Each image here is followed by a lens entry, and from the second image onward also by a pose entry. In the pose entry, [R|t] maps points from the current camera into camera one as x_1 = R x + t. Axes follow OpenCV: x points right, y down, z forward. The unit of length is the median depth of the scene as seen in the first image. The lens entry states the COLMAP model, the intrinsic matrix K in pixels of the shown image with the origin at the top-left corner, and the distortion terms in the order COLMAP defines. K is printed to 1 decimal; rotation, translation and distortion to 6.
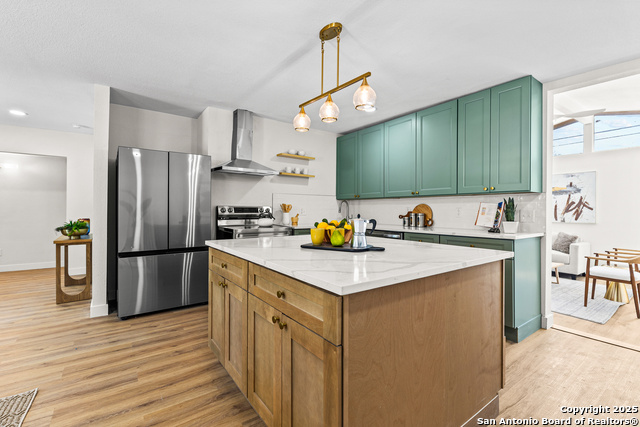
lens RADIAL K [[290.3, 0, 321.7], [0, 290.3, 211.6], [0, 0, 1]] dist [0.000993, 0.000236]
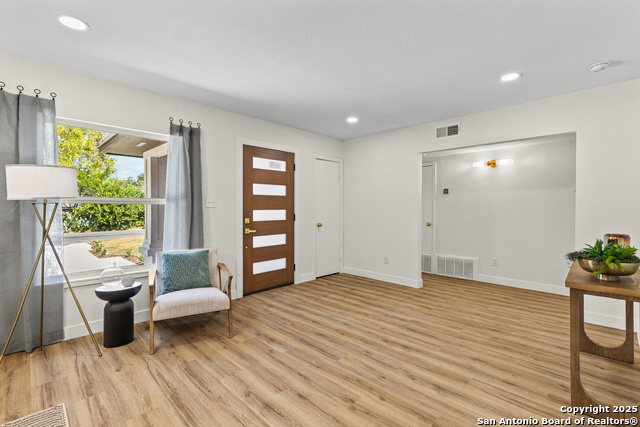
lens RADIAL K [[290.3, 0, 321.7], [0, 290.3, 211.6], [0, 0, 1]] dist [0.000993, 0.000236]
pose [[0.175903, 0.011548, -0.984340, -0.438130], [-0.010989, 0.999892, 0.009767, -0.017982], [0.984346, 0.009099, 0.176011, 0.429225]]
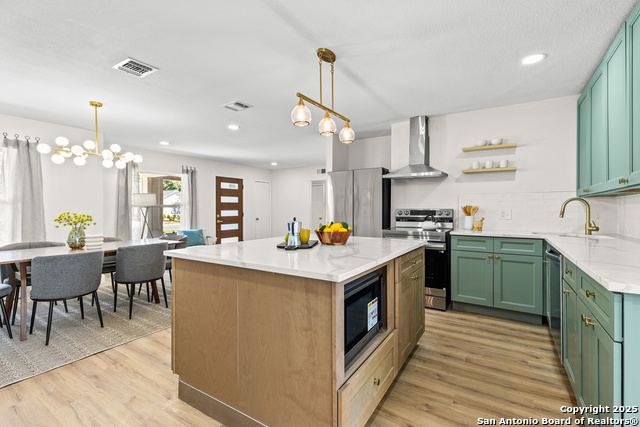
lens RADIAL K [[290.3, 0, 321.7], [0, 290.3, 211.6], [0, 0, 1]] dist [0.000993, 0.000236]
pose [[0.368443, 0.002149, -0.929648, 0.536654], [-0.006474, 0.999979, -0.000254, -0.006846], [0.929628, 0.006112, 0.368449, 0.285826]]
